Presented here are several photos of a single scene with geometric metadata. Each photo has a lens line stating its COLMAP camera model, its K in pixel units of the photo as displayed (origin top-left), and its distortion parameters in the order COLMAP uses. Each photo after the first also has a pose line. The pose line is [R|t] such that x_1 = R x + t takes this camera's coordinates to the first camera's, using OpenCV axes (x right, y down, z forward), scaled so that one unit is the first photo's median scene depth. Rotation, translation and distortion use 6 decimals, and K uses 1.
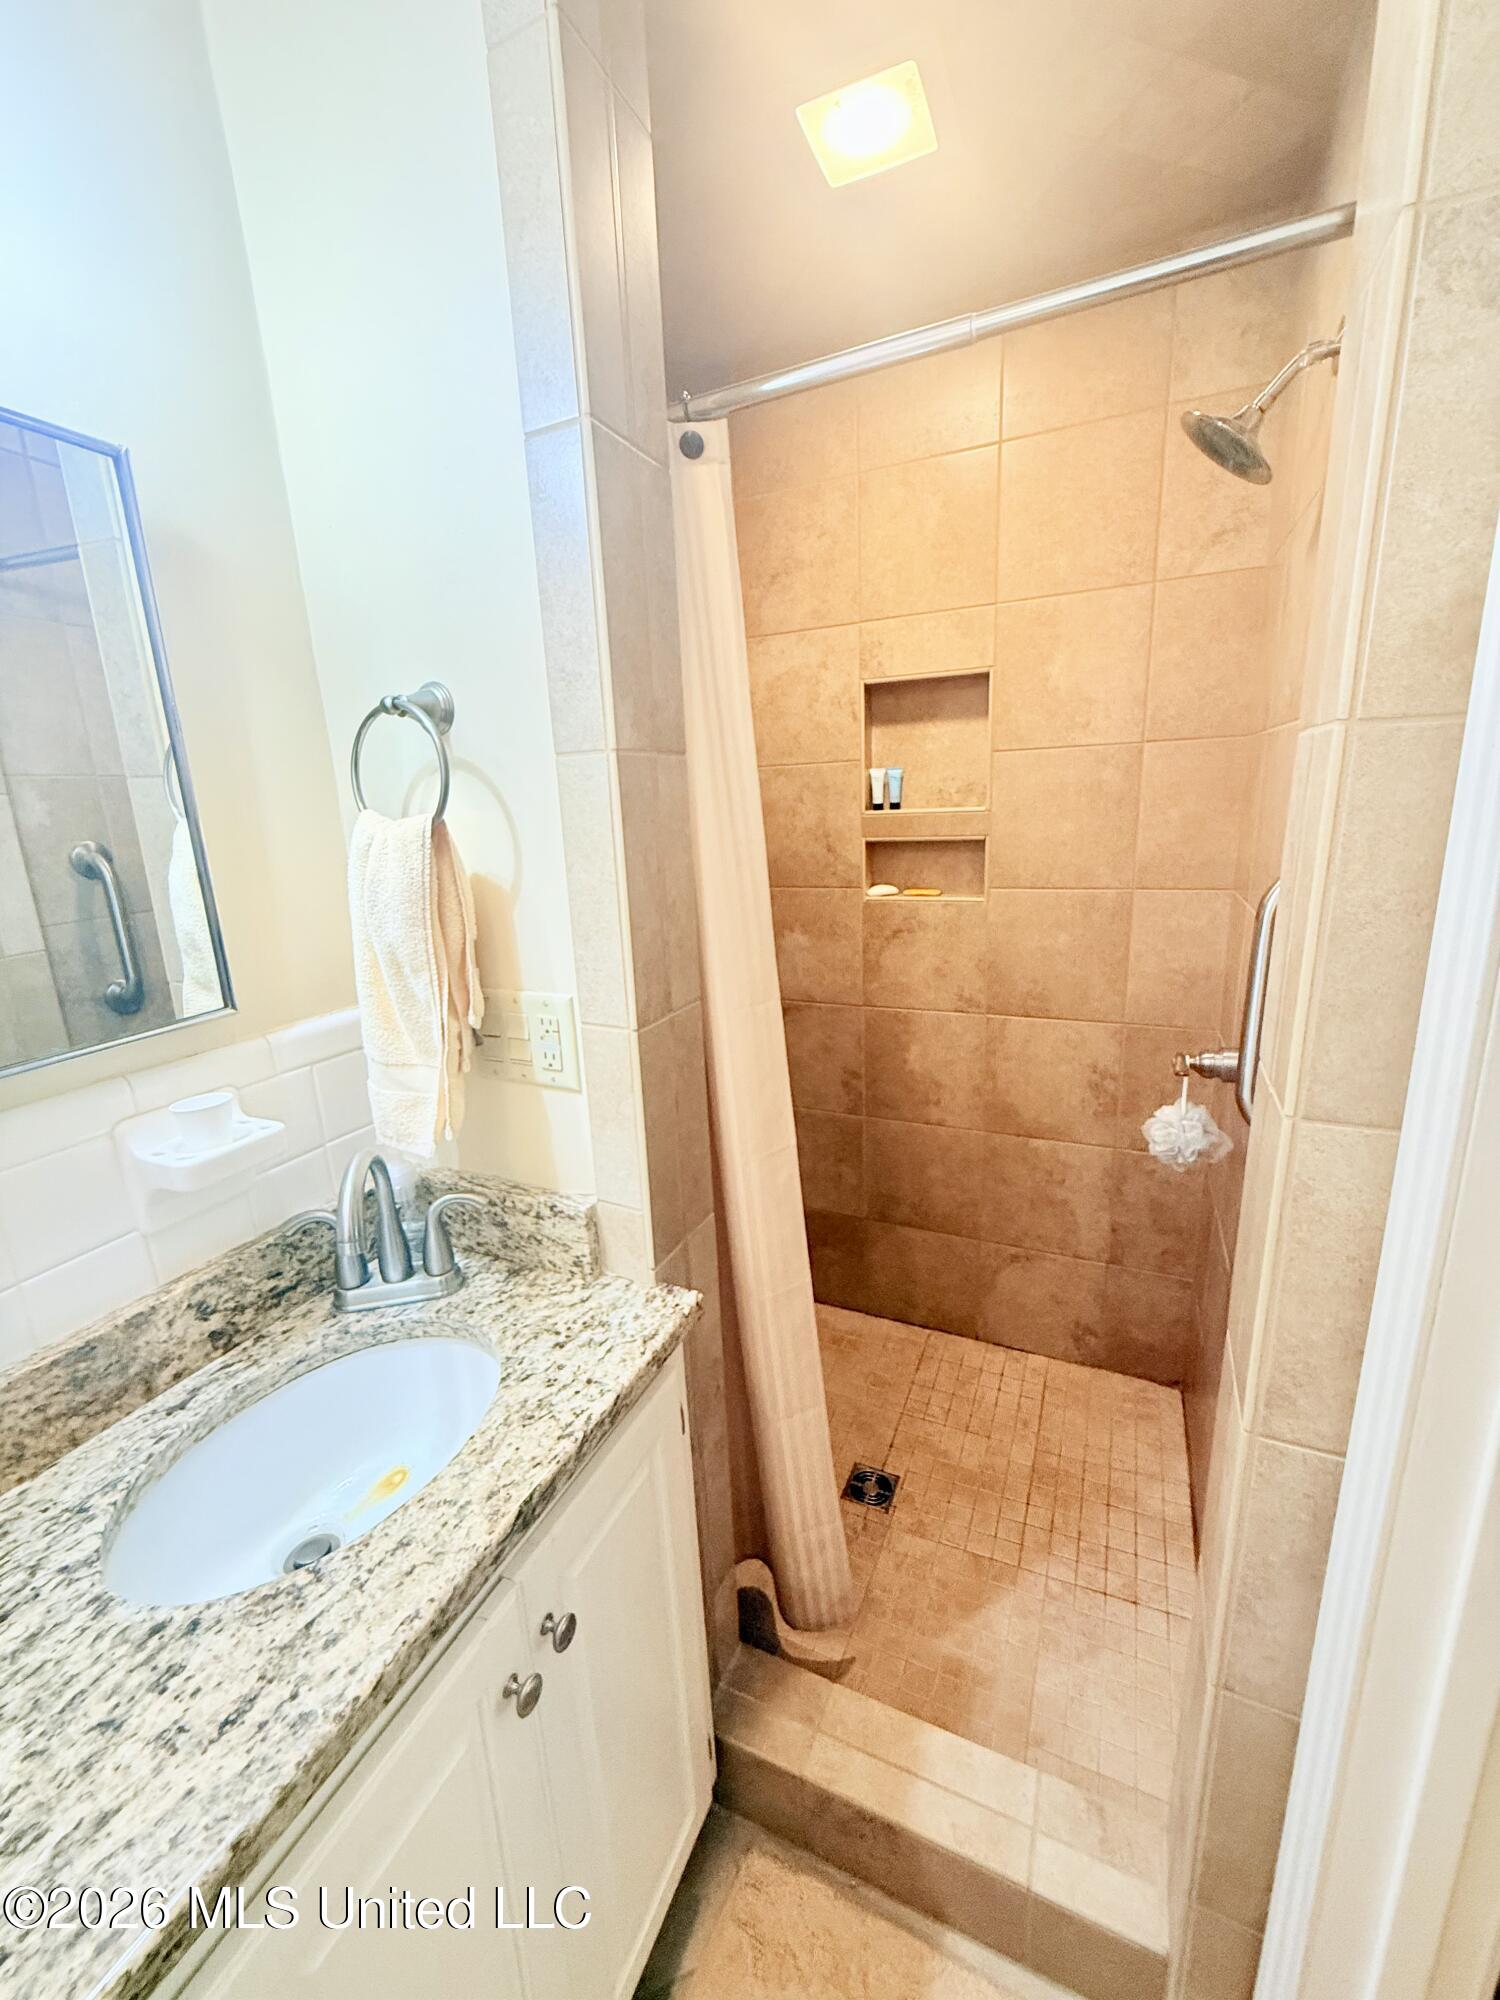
lens RADIAL K [[800.1, 0, 750.0], [0, 800.1, 1000.0], [0, 0, 1]] dist [0.001004, -0.000193]
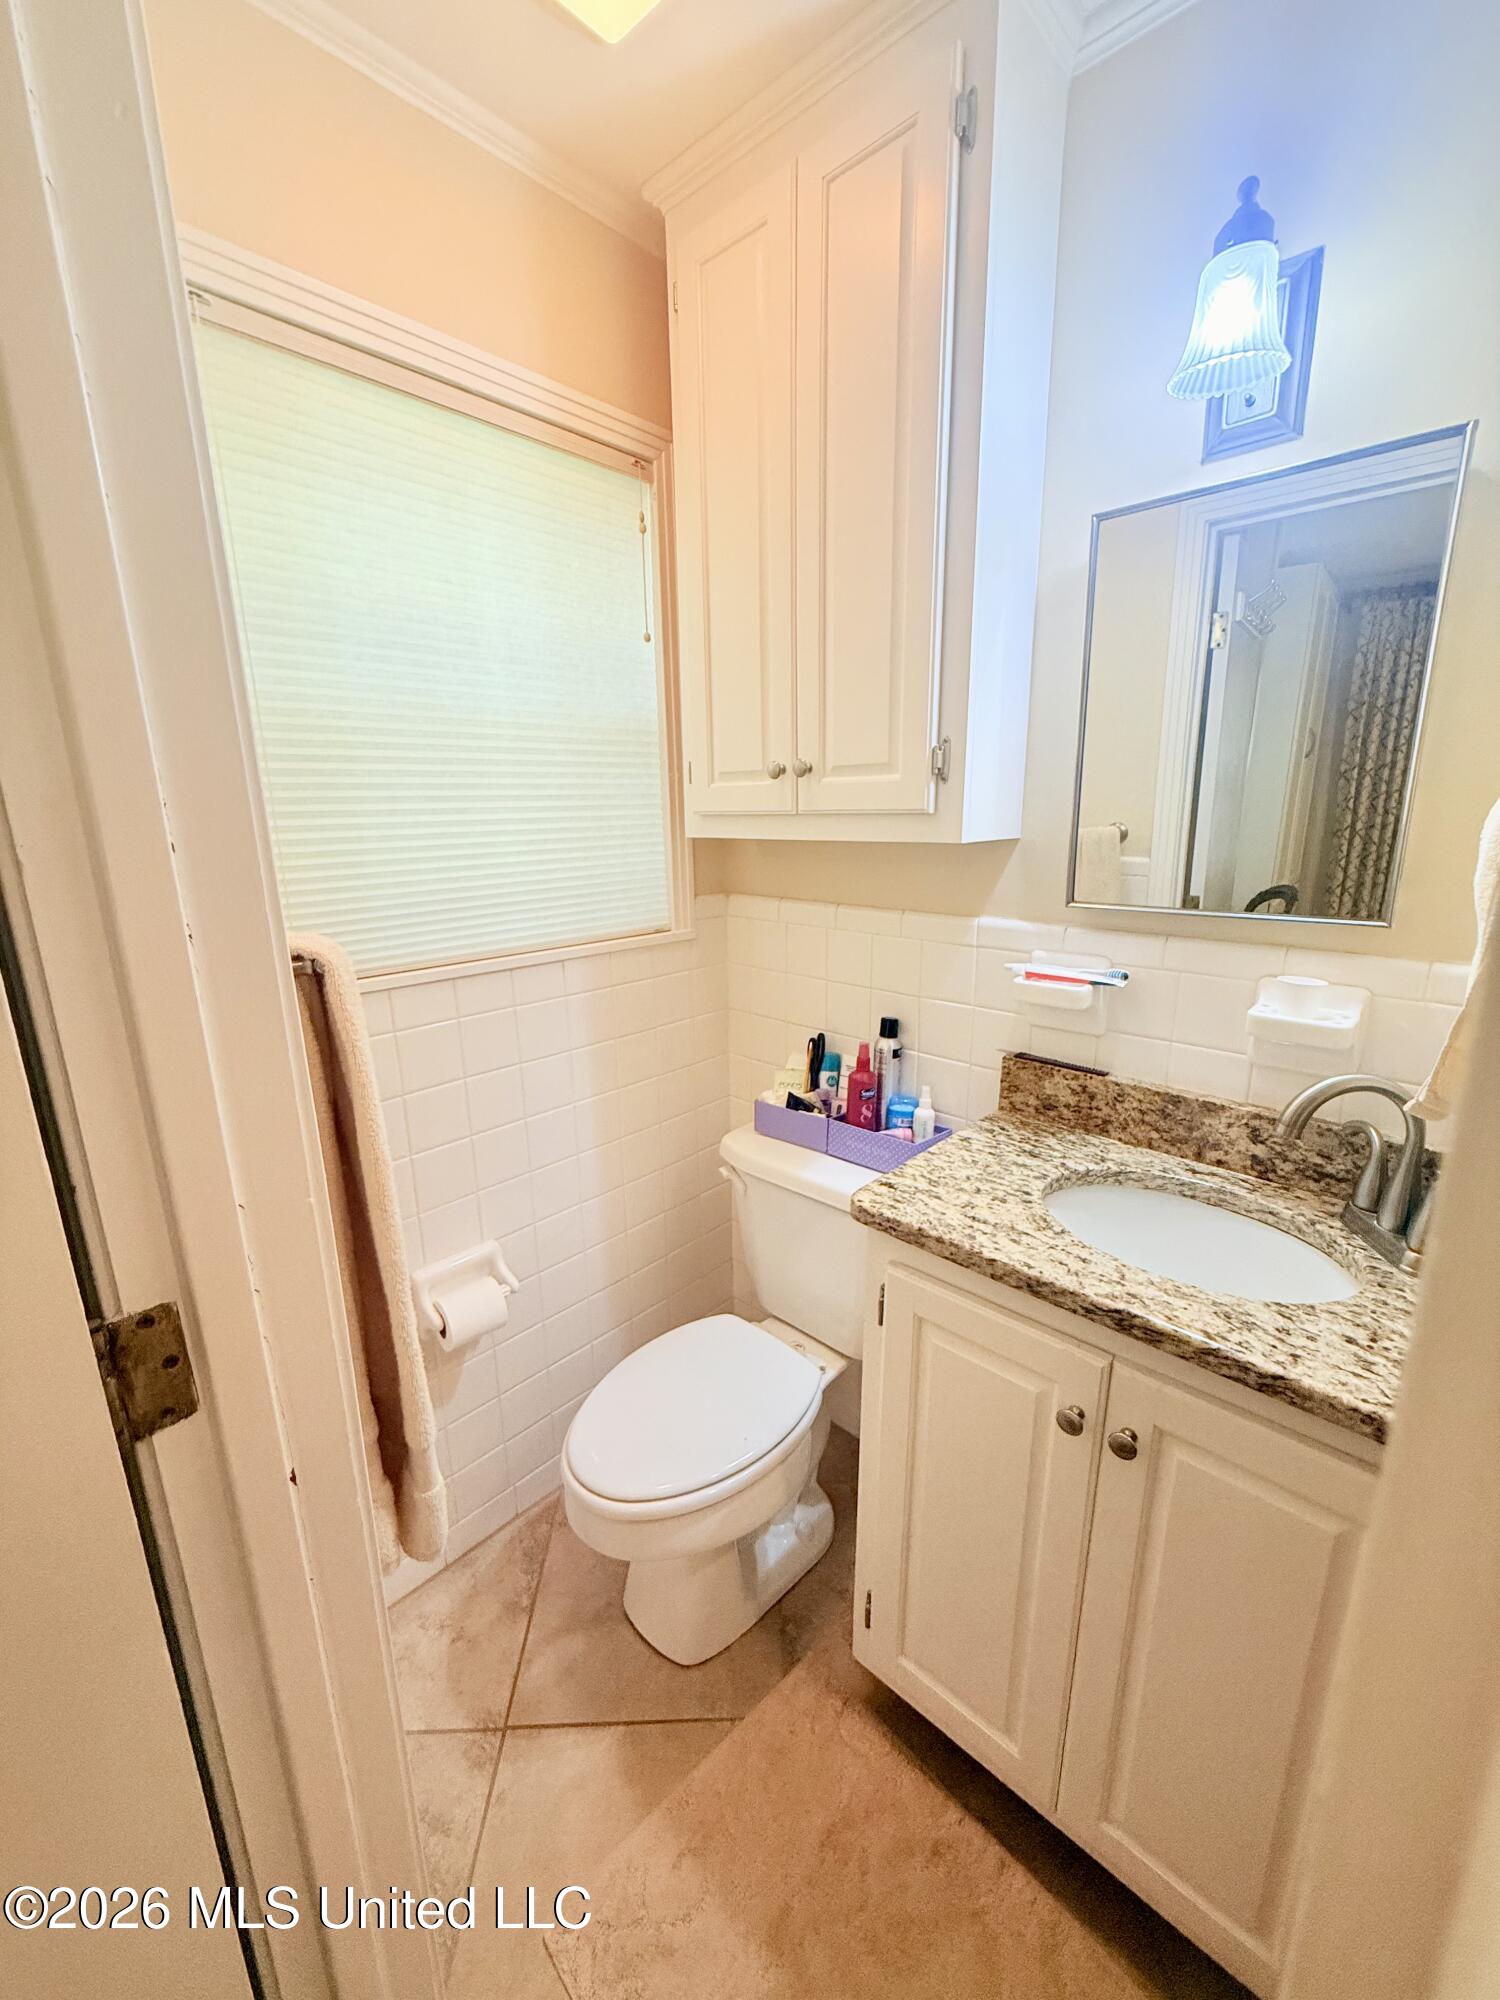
lens RADIAL K [[800.1, 0, 750.0], [0, 800.1, 1000.0], [0, 0, 1]] dist [0.001004, -0.000193]
pose [[-0.312206, 0.272485, -0.910099, 0.752343], [-0.207030, 0.915445, 0.345106, -0.101558], [0.927182, 0.296162, -0.229395, 0.500690]]
